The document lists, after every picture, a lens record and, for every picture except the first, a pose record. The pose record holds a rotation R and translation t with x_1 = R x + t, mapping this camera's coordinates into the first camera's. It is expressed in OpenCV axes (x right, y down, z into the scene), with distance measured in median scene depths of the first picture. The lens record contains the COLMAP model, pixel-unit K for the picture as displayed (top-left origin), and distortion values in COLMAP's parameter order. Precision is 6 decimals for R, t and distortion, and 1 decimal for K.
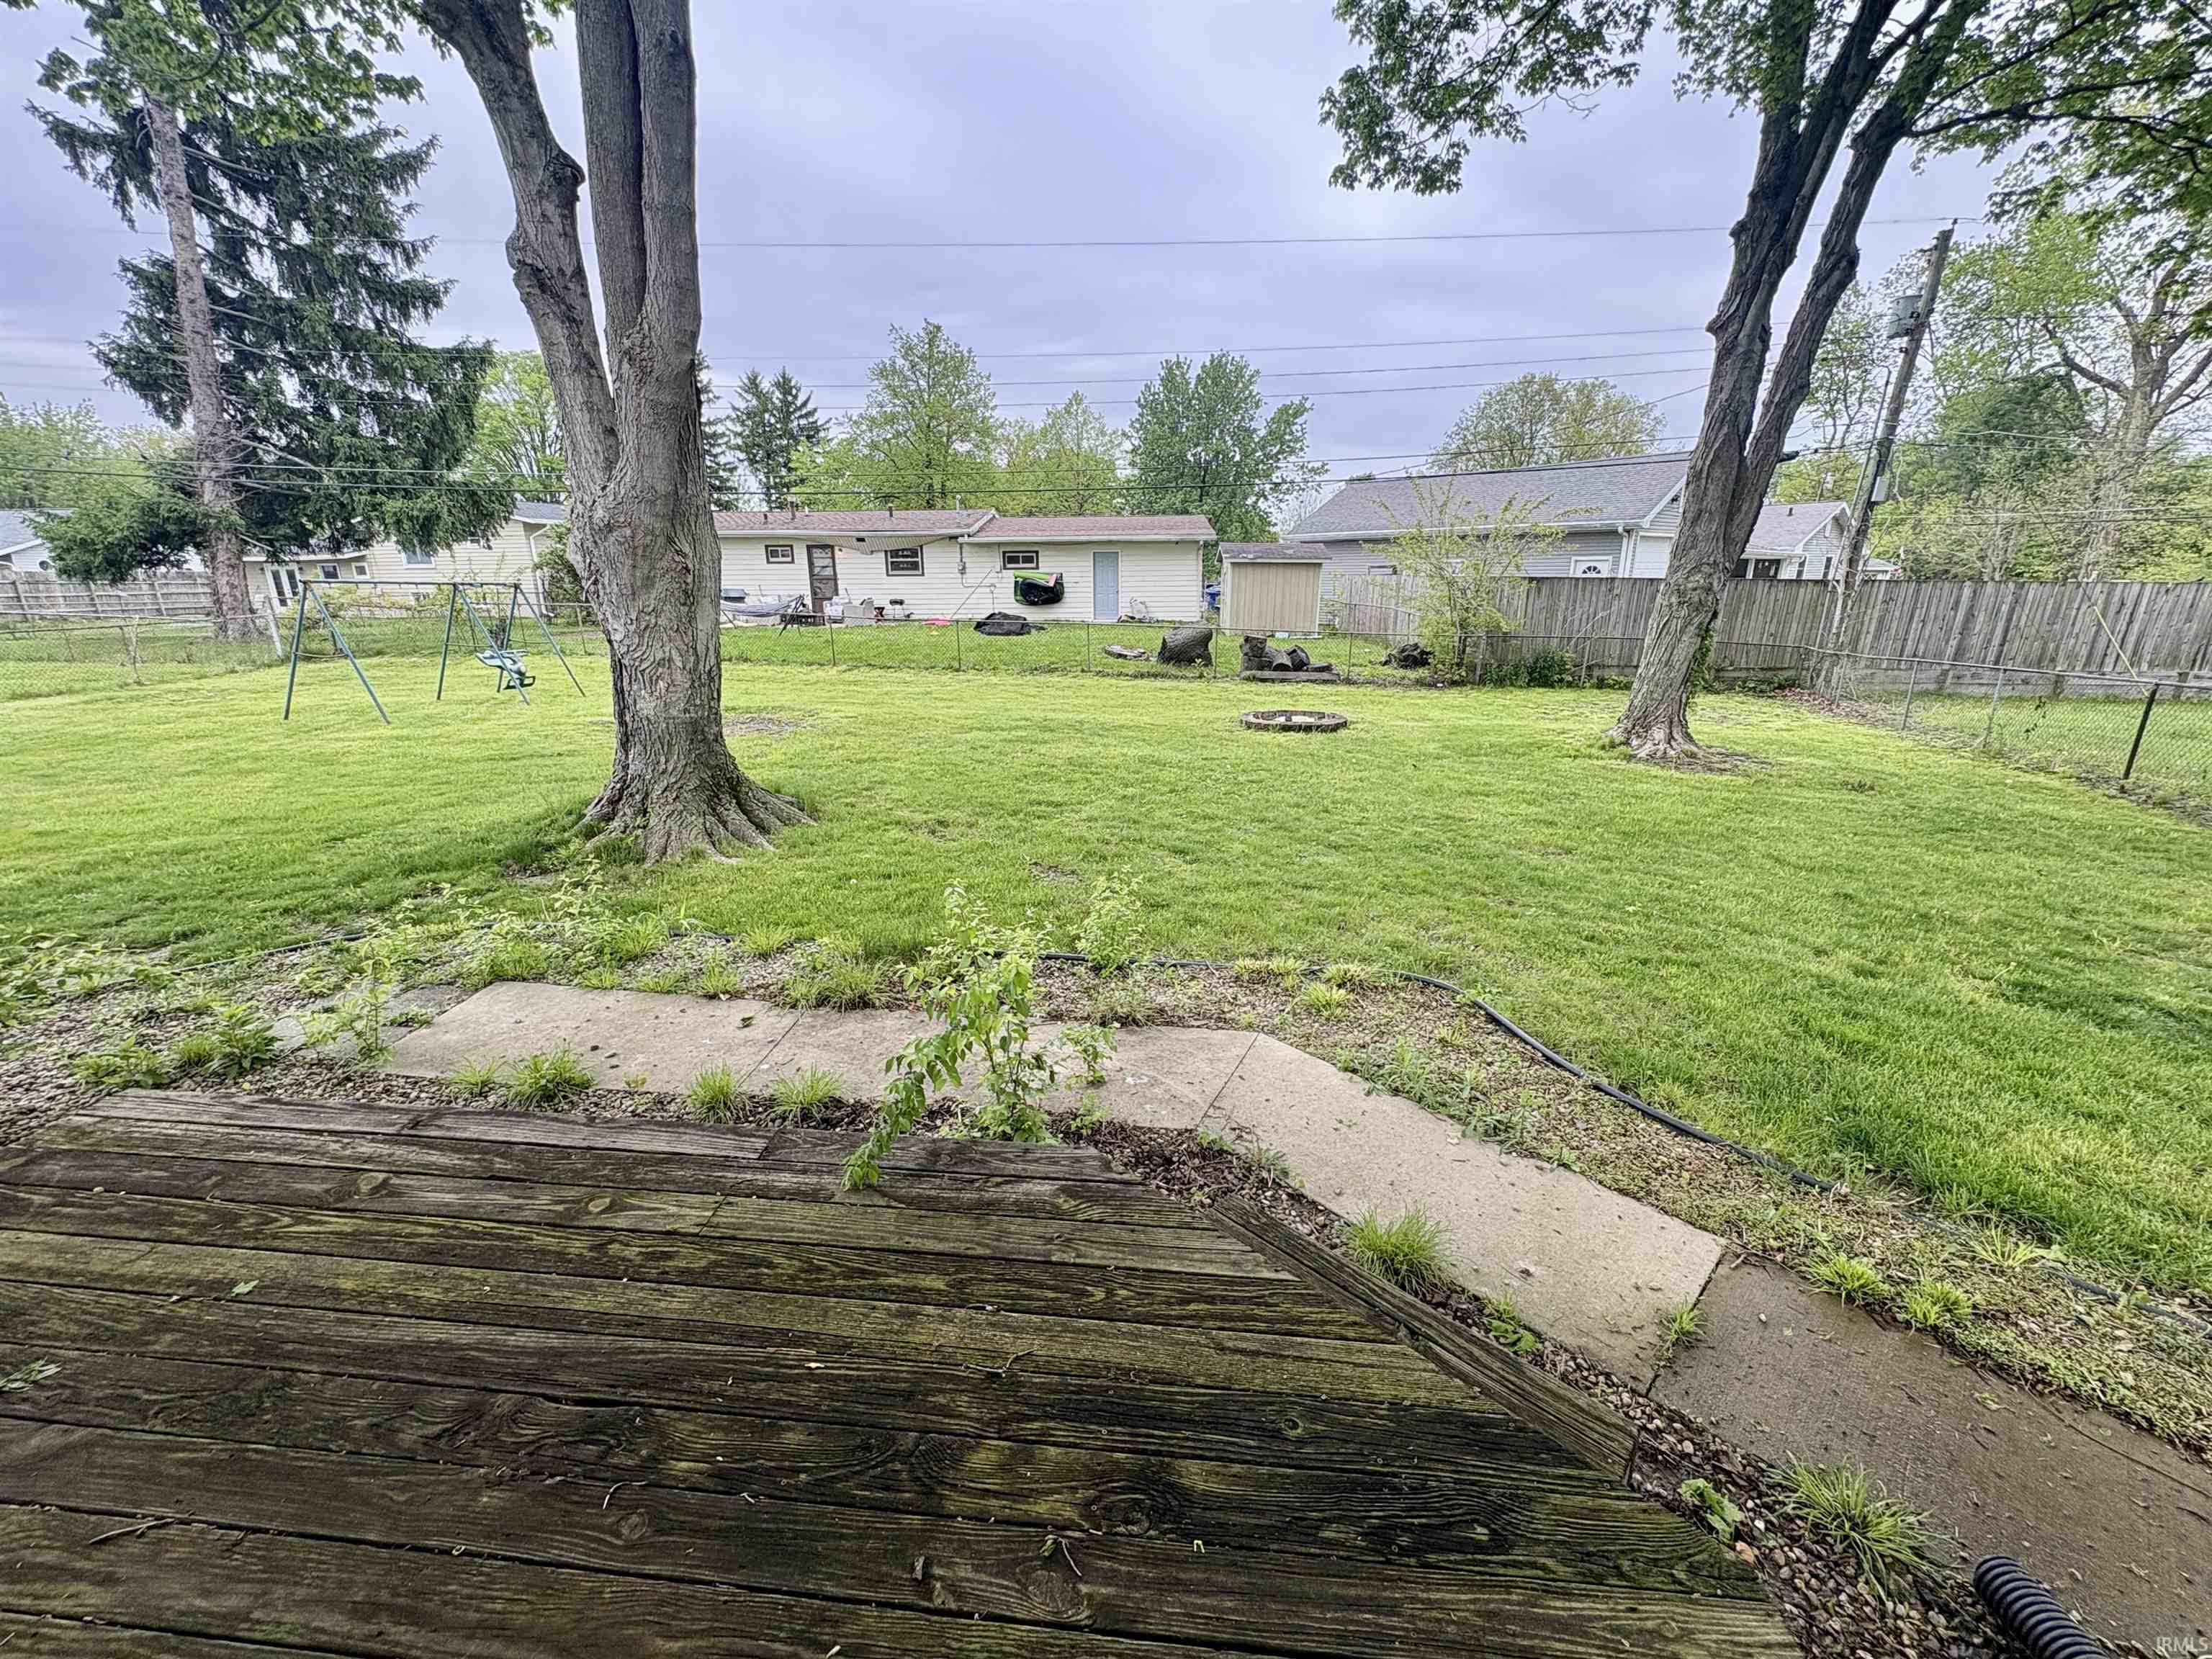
lens RADIAL K [[881.8, 0, 1104.3], [0, 881.8, 828.9], [0, 0, 1]] dist [0.003235, -0.000516]
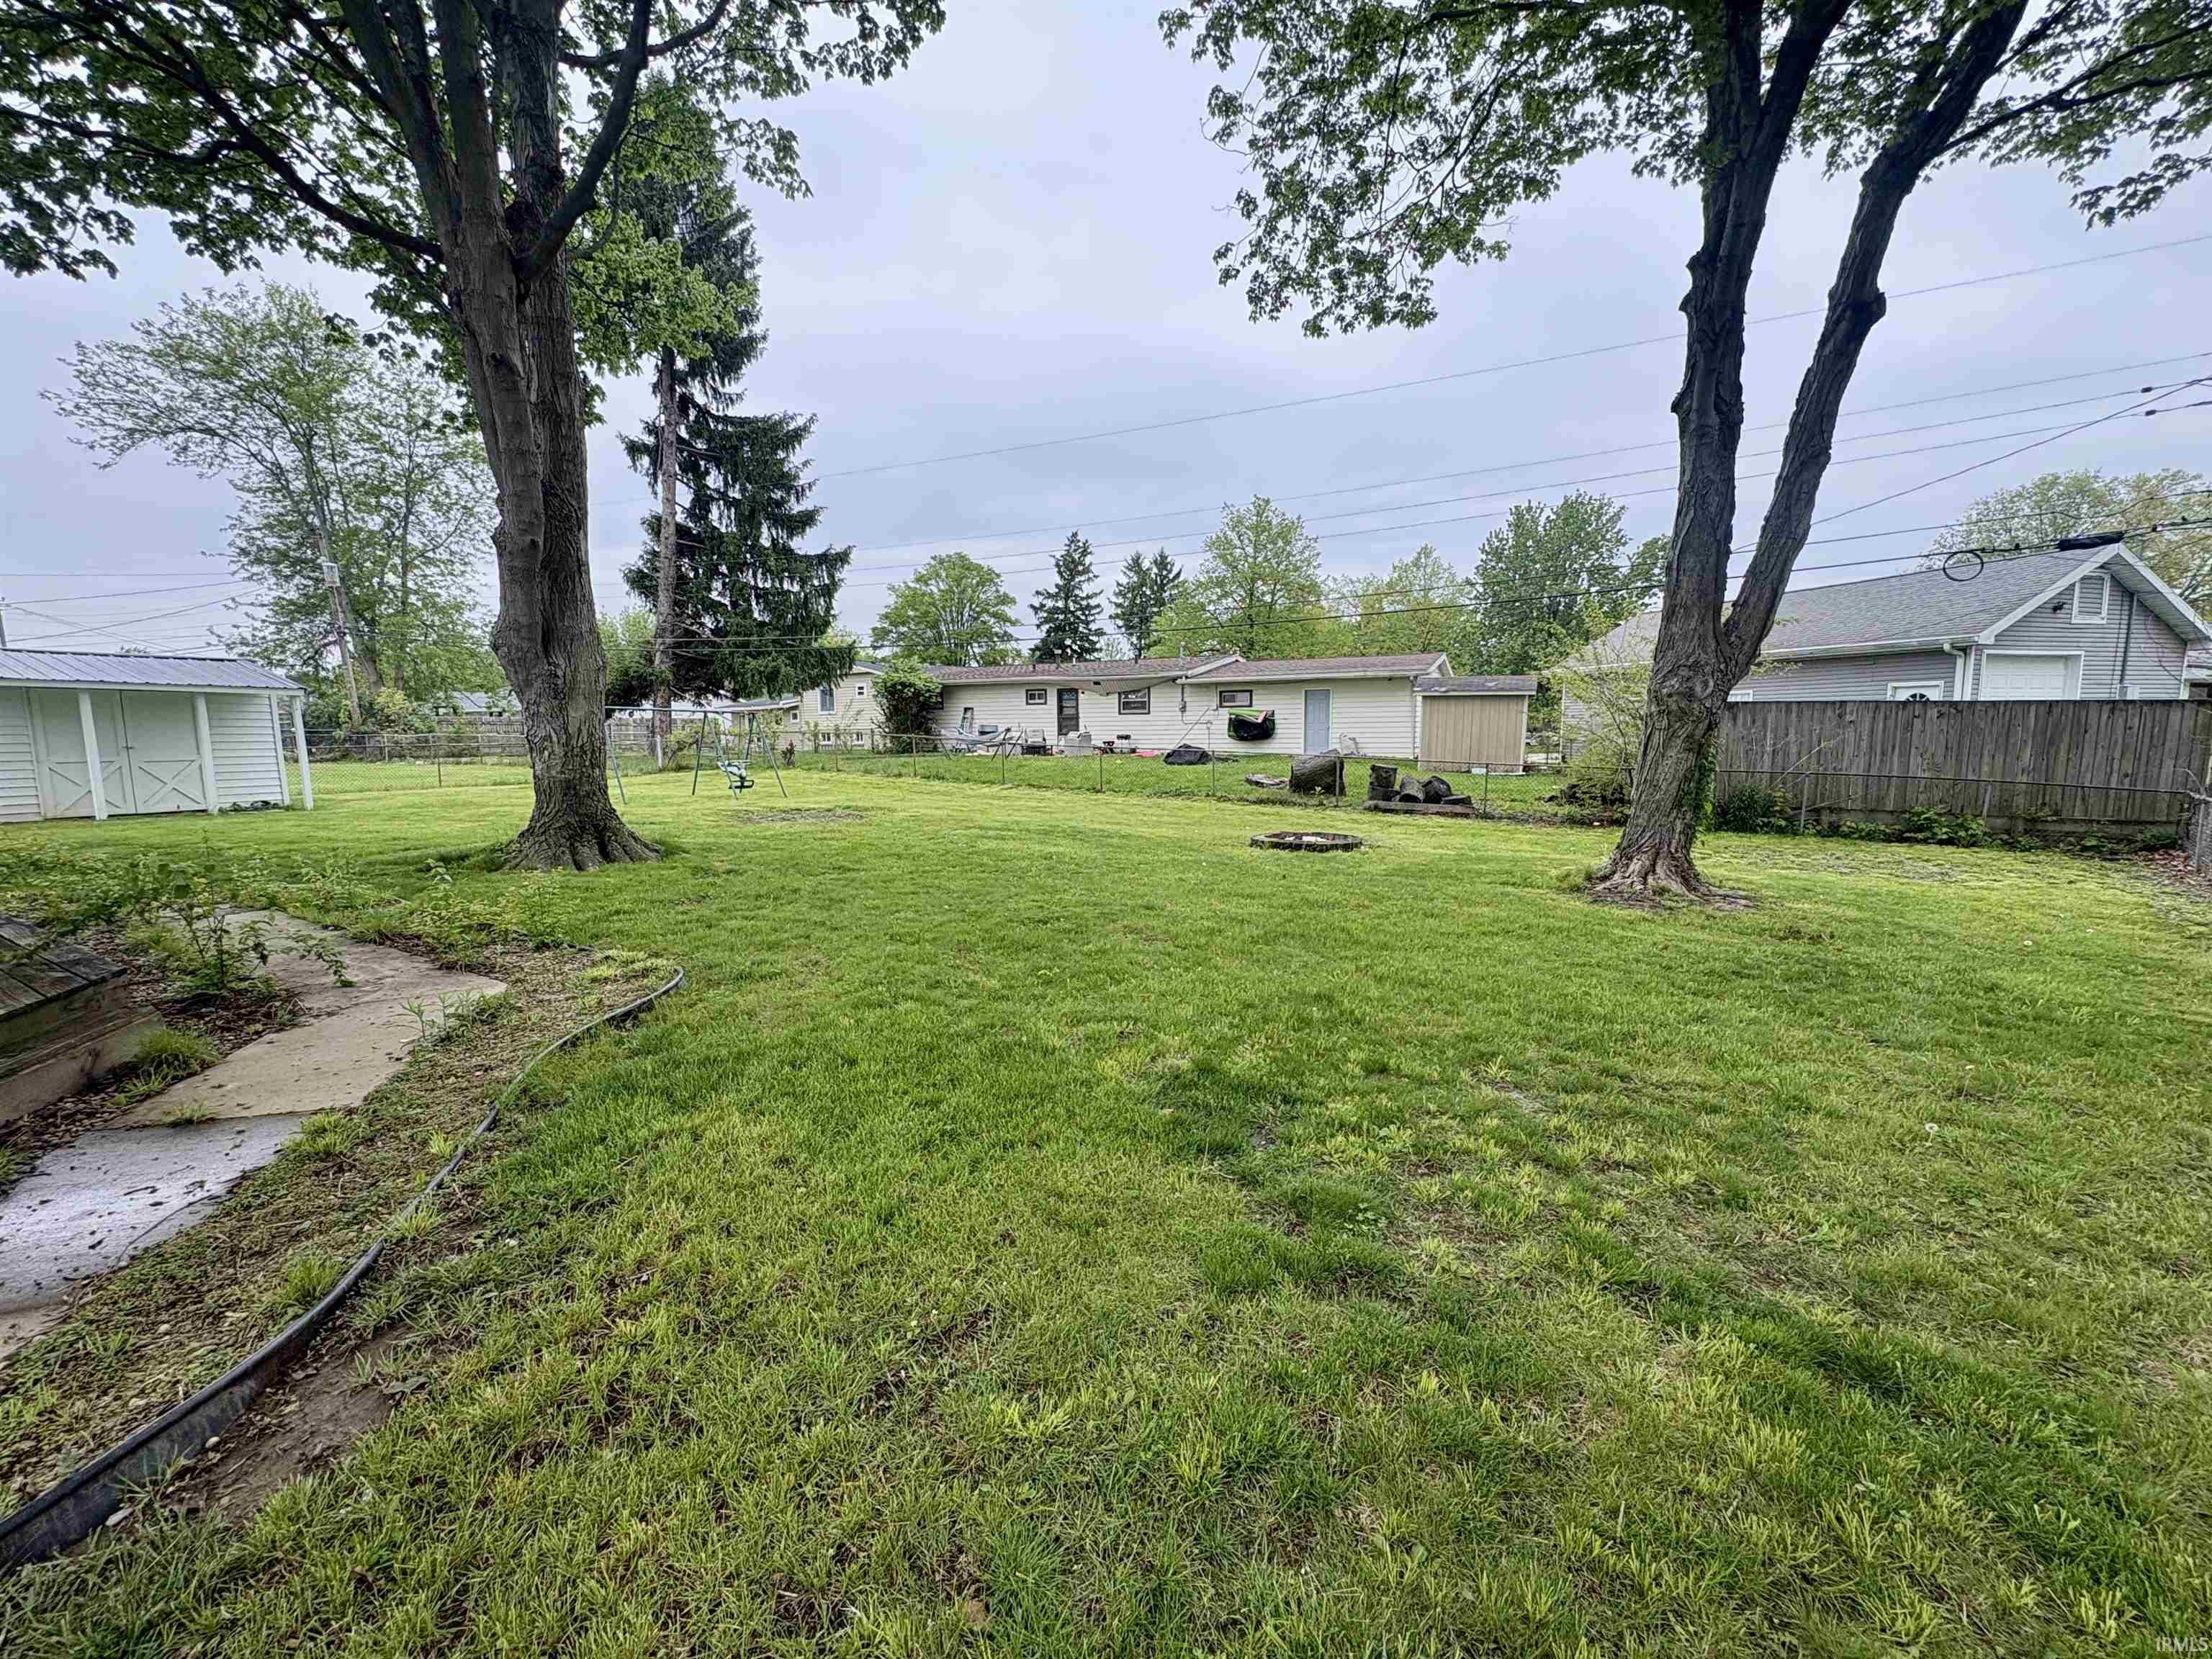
lens RADIAL K [[881.8, 0, 1110.2], [0, 881.8, 829.7], [0, 0, 1]] dist [0.003235, -0.000516]
pose [[0.909375, 0.046831, -0.413333, 0.292168], [-0.113733, 0.983773, -0.138762, 0.016635], [0.400127, 0.173197, 0.899945, 0.028781]]
